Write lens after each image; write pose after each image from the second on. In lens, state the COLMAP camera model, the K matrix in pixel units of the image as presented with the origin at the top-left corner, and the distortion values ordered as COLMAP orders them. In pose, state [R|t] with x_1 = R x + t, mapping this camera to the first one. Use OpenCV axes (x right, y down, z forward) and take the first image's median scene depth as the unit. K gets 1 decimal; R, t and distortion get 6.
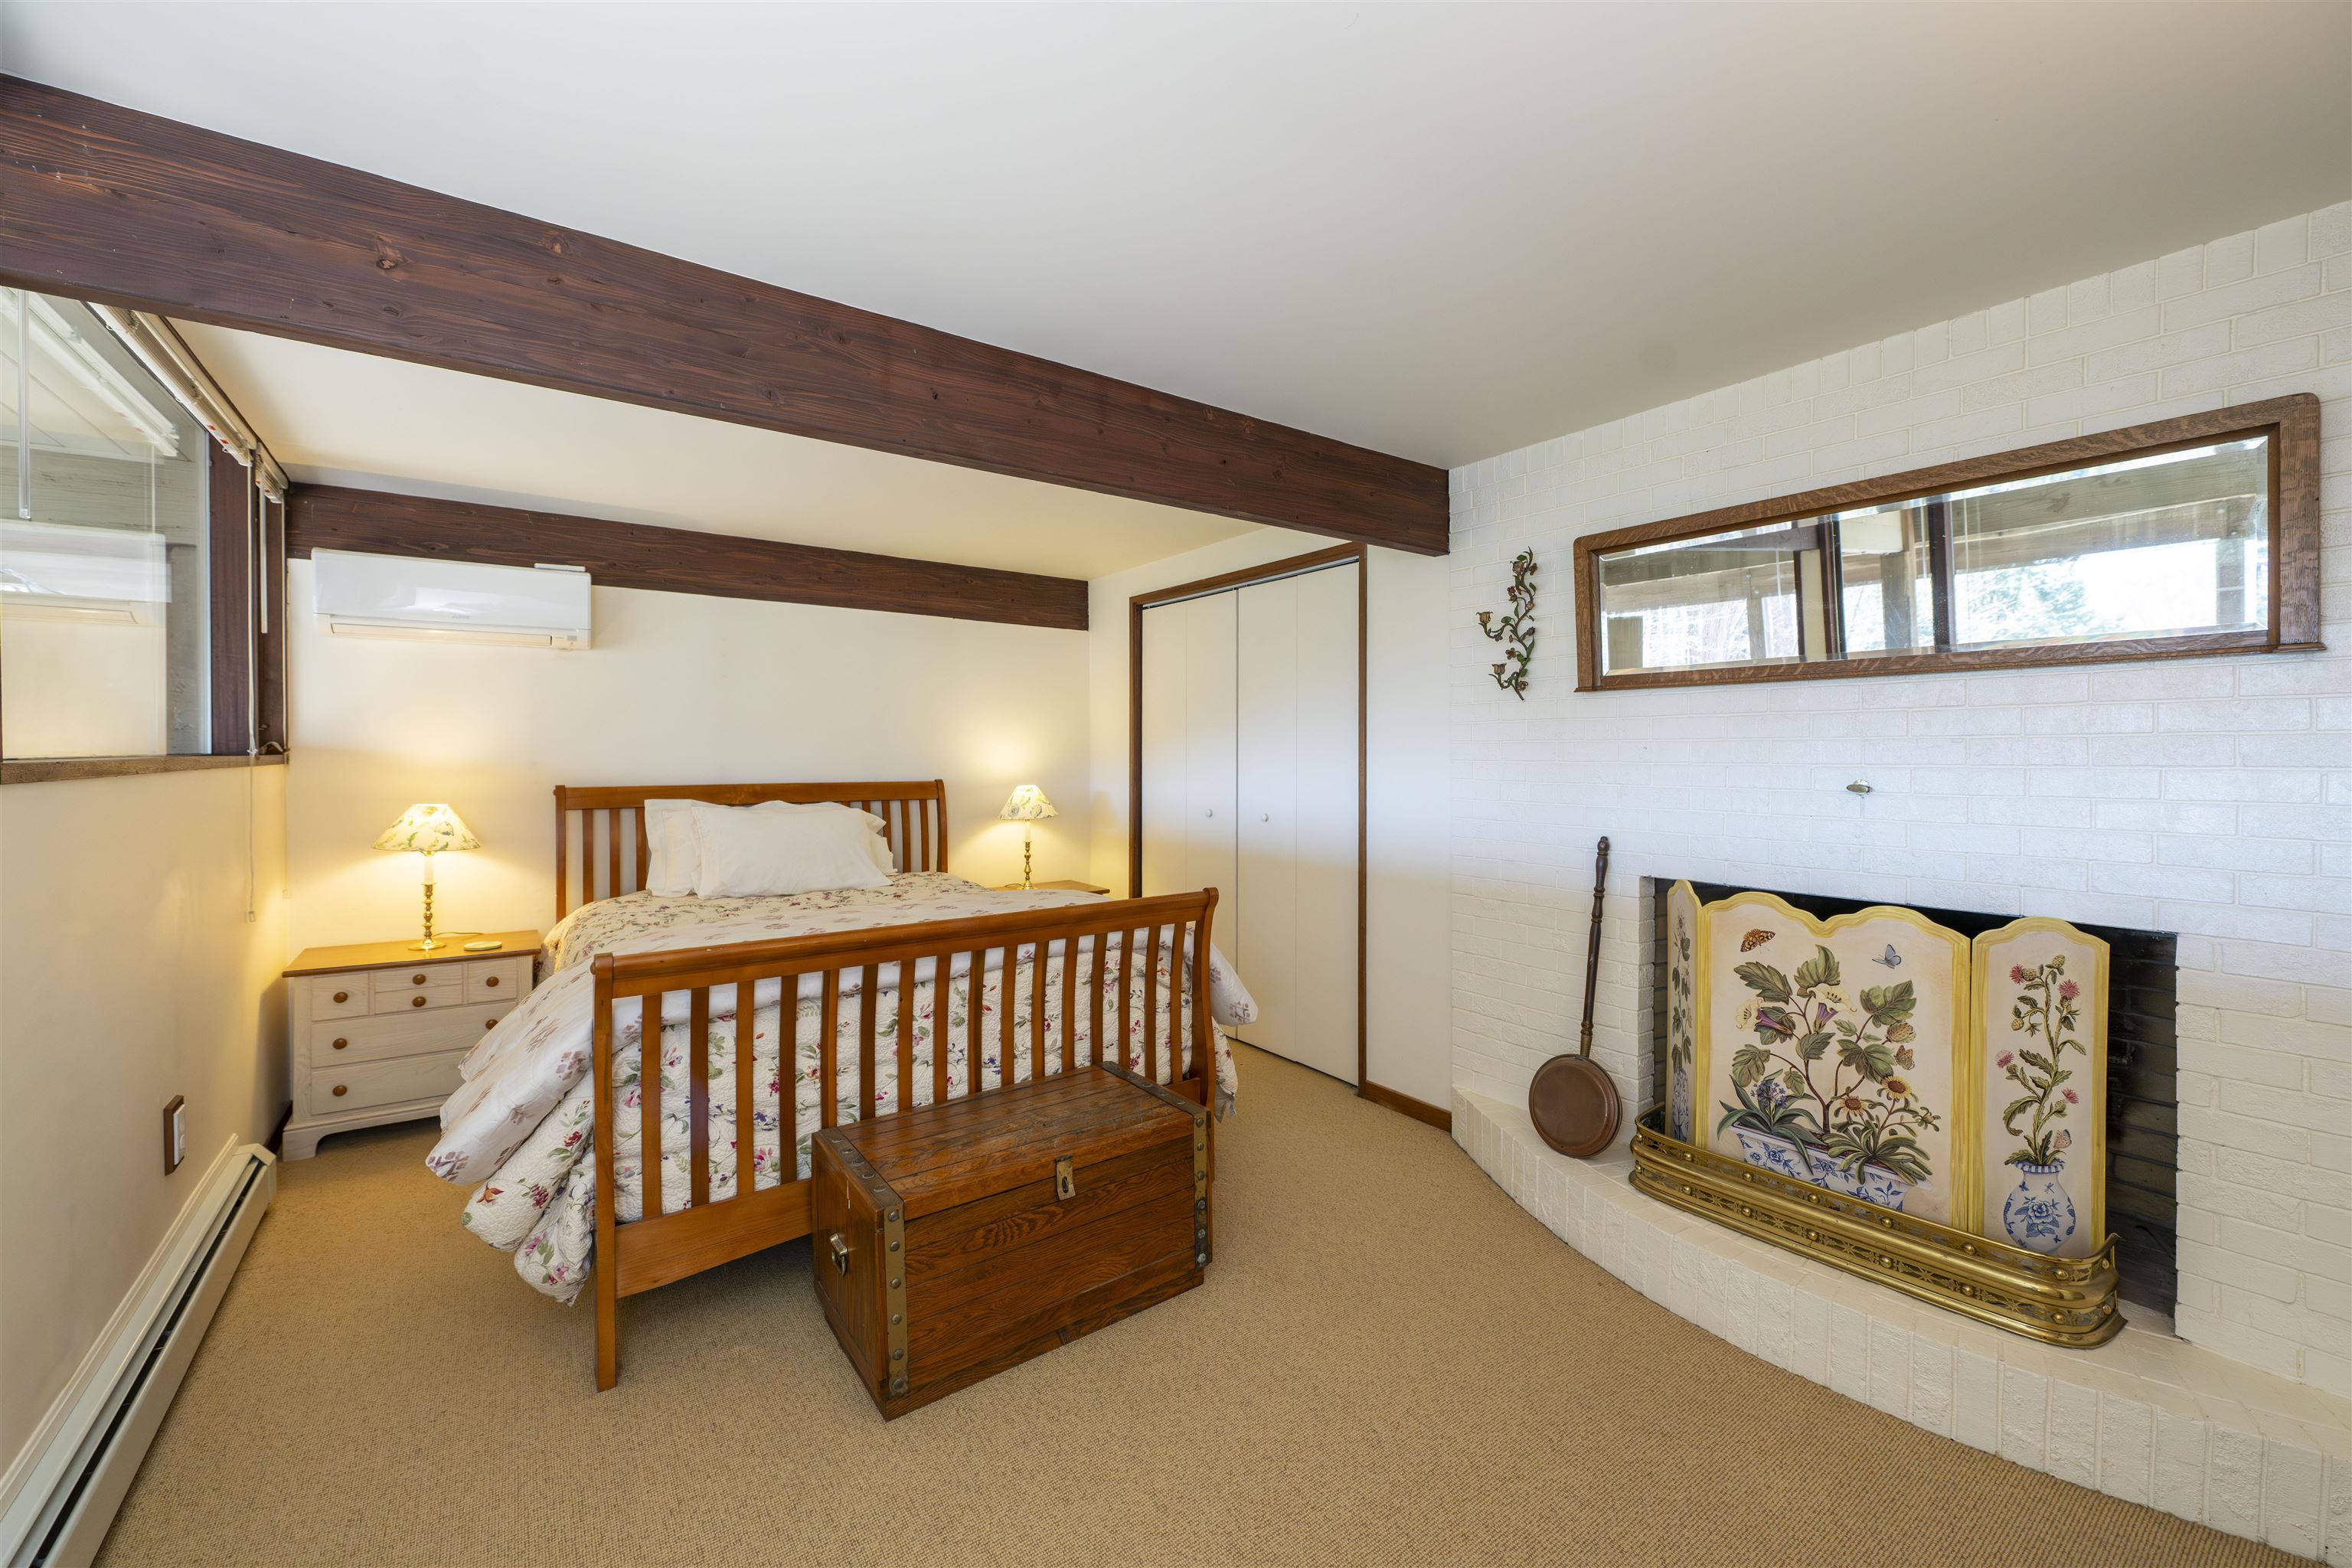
lens RADIAL K [[939.4, 0, 1182.2], [0, 939.4, 764.4], [0, 0, 1]] dist [-0.000283, -0.000702]
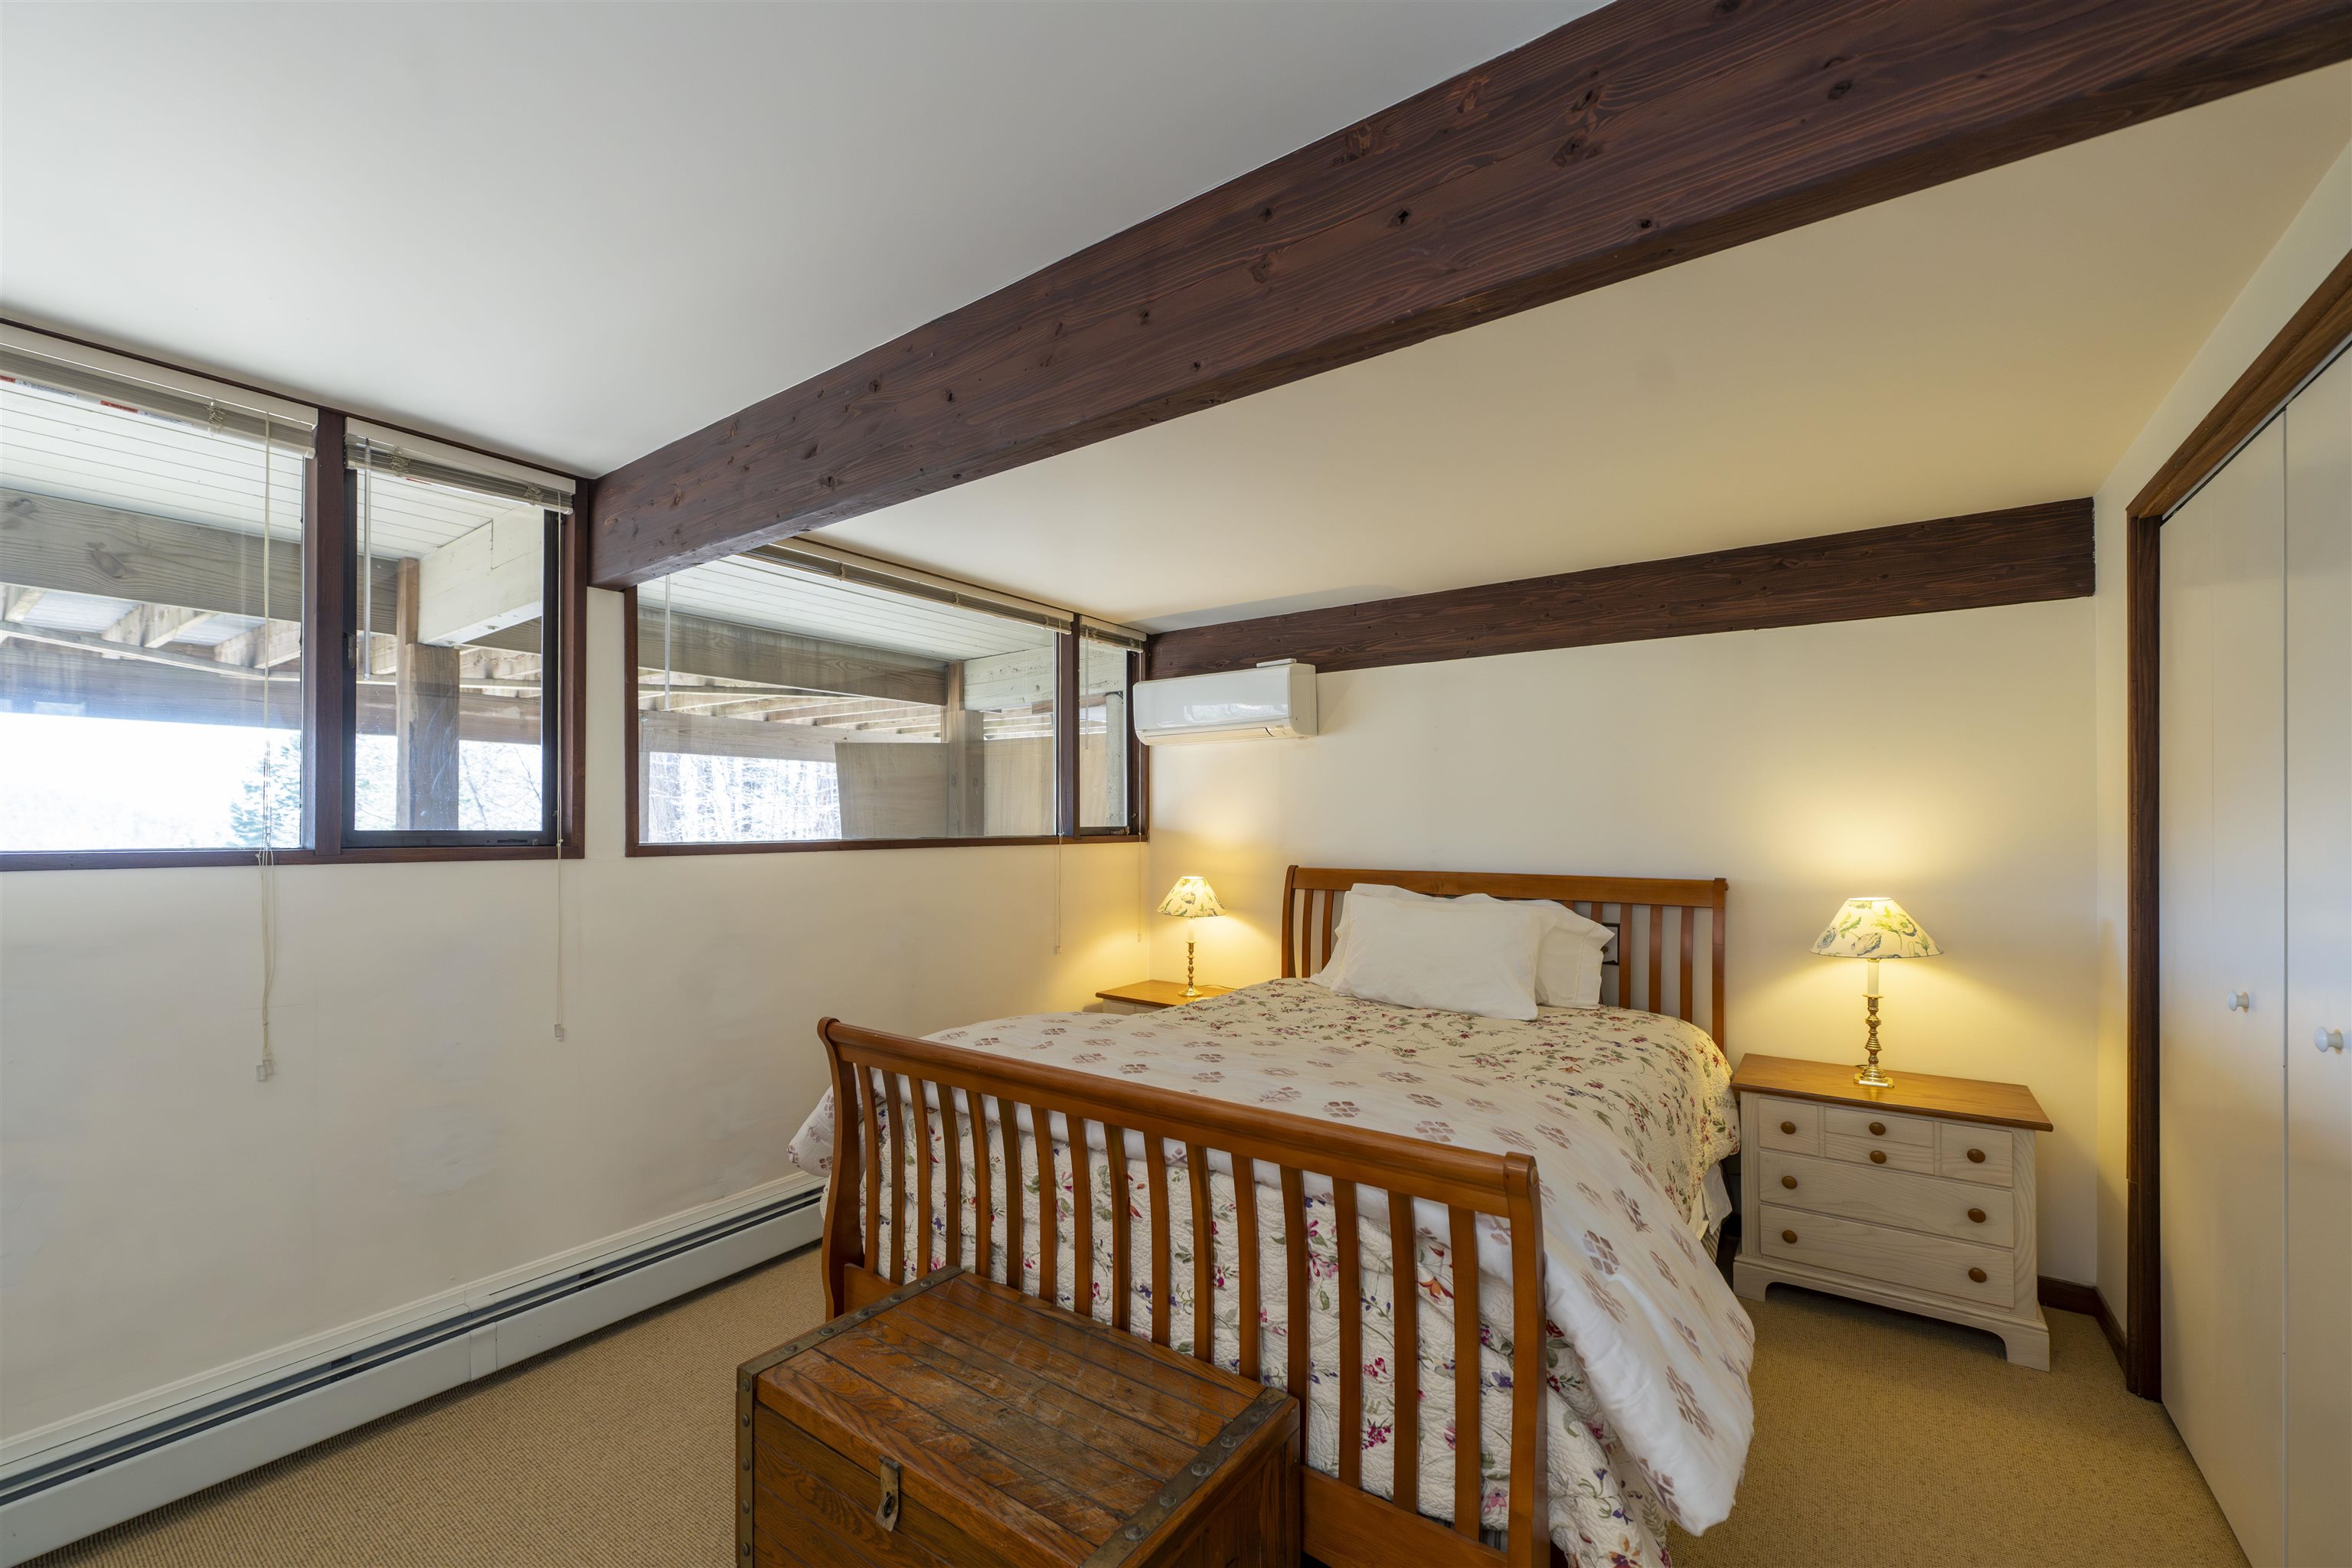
lens RADIAL K [[939.4, 0, 1186.4], [0, 939.4, 819.4], [0, 0, 1]] dist [-0.000283, -0.000702]
pose [[0.313050, -0.005376, -0.949721, 0.353694], [-0.012865, 0.999868, -0.009900, -0.019760], [0.949649, 0.015318, 0.312940, 0.610341]]
